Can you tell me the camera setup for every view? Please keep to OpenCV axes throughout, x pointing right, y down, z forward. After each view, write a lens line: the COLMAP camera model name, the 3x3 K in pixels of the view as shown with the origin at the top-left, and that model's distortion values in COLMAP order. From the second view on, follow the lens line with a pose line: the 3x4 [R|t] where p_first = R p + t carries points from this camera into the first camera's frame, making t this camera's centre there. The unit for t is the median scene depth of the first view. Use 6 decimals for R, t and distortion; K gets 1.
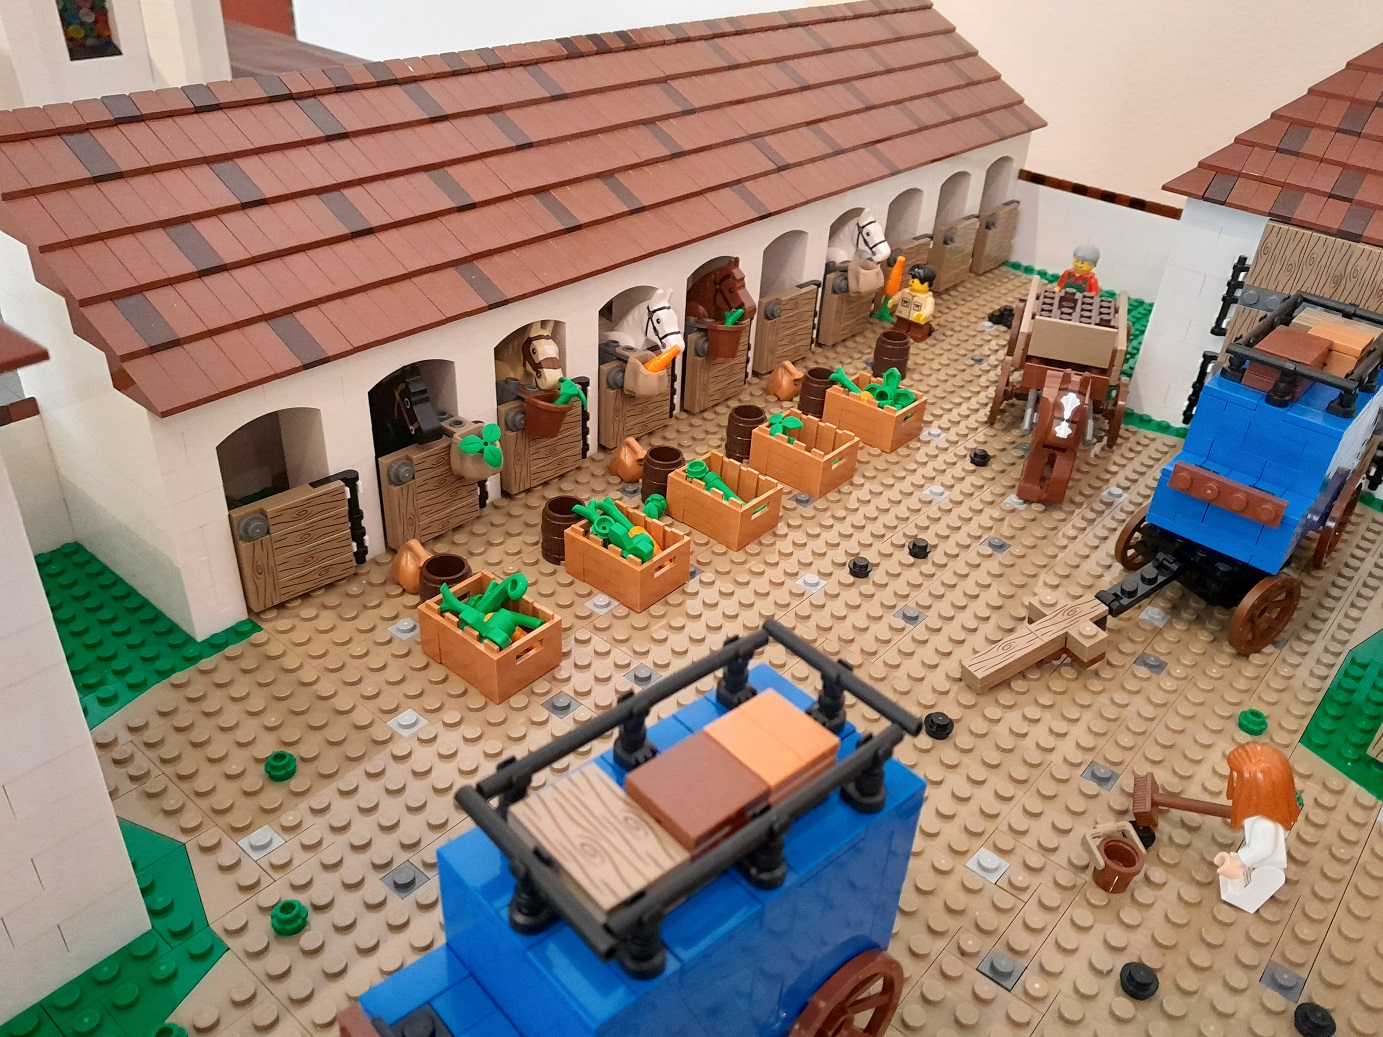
lens RADIAL K [[1119.2, 0, 685.9], [0, 1119.2, 512.2], [0, 0, 1]] dist [0.005754, -0.029057]
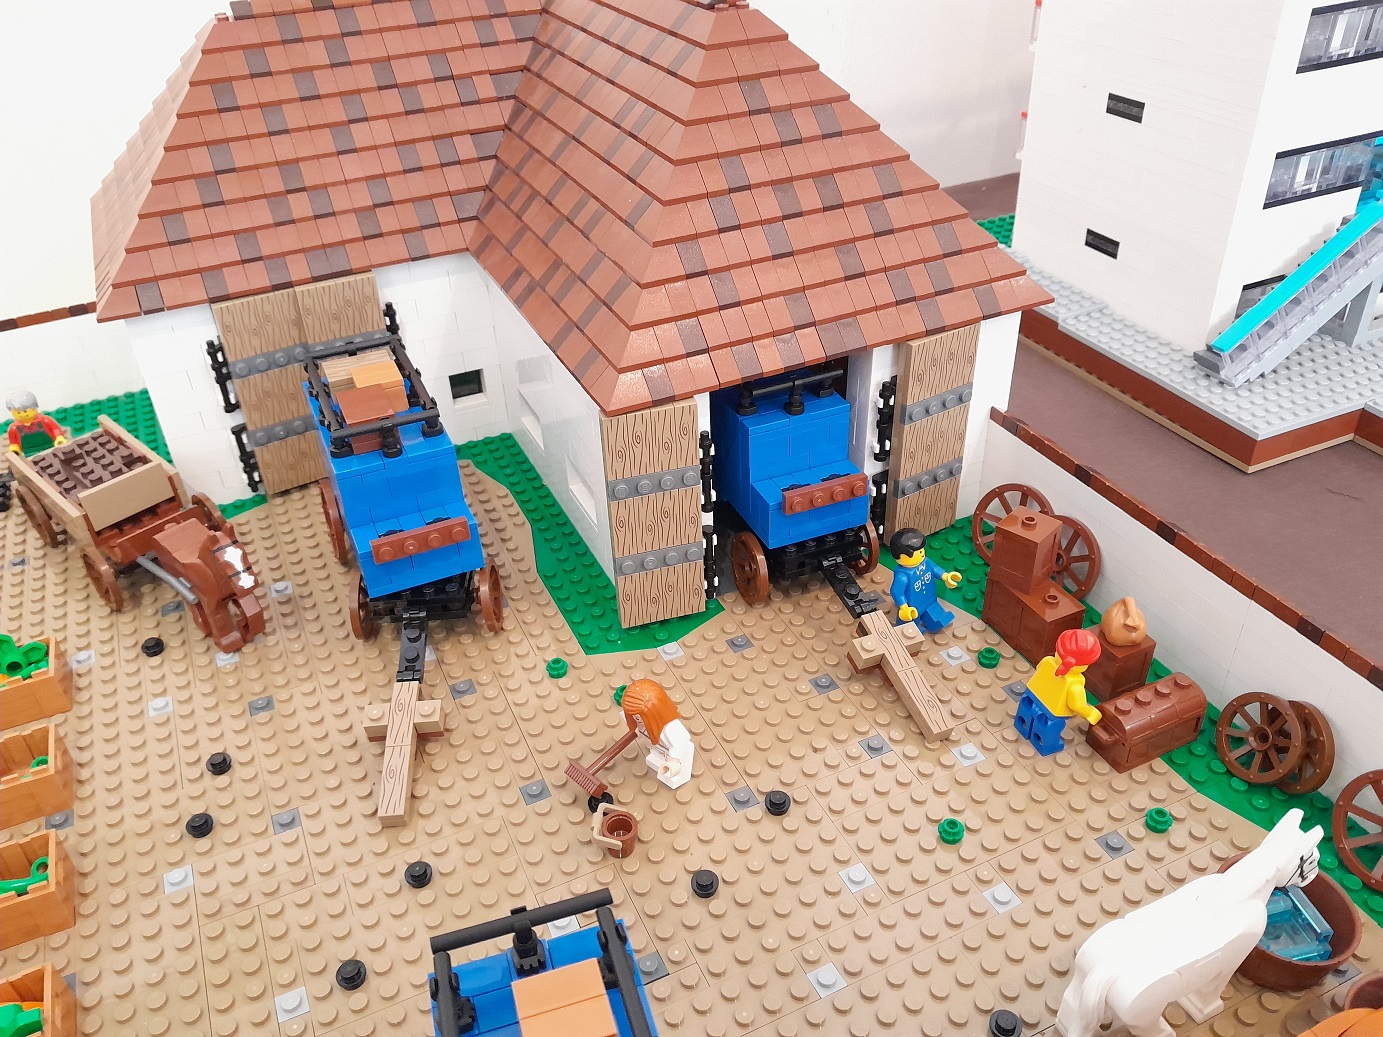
lens RADIAL K [[1119.2, 0, 721.6], [0, 1119.2, 511.4], [0, 0, 1]] dist [0.005754, -0.029057]
pose [[0.403776, -0.583396, 0.704708, -0.144275], [0.546460, 0.771578, 0.325651, -0.184138], [-0.733721, 0.253605, 0.630347, 0.019488]]
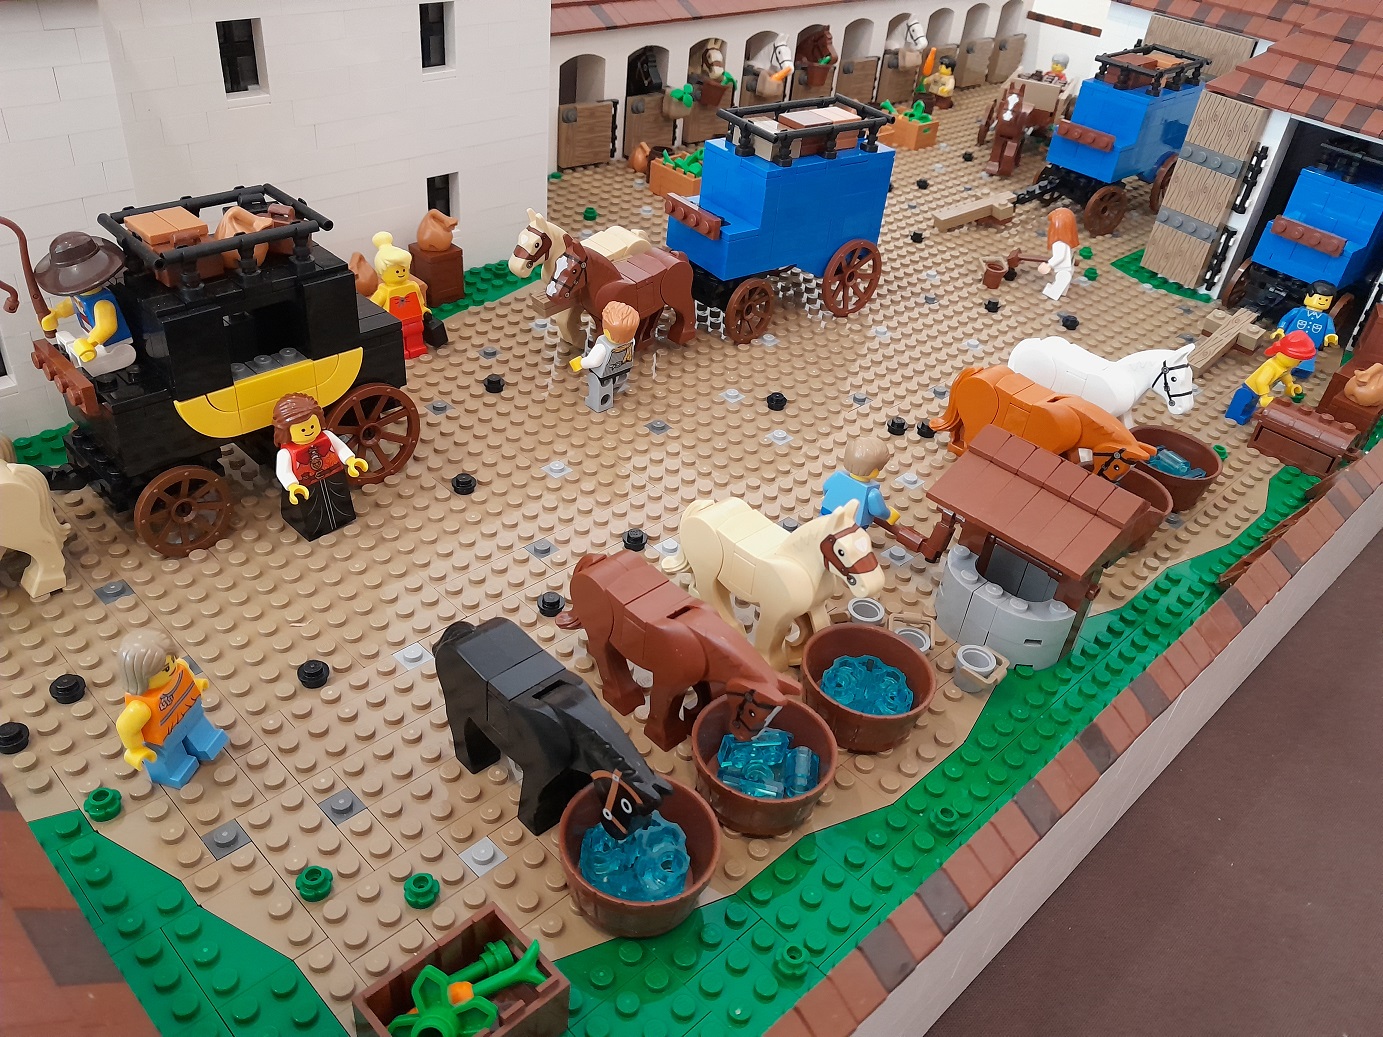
lens RADIAL K [[1119.2, 0, 693.9], [0, 1119.2, 522.9], [0, 0, 1]] dist [0.005754, -0.029057]
pose [[0.996455, 0.074075, -0.039890, -0.031223], [-0.071922, 0.996004, 0.052945, 0.426736], [0.043652, -0.049888, 0.997800, -0.679262]]
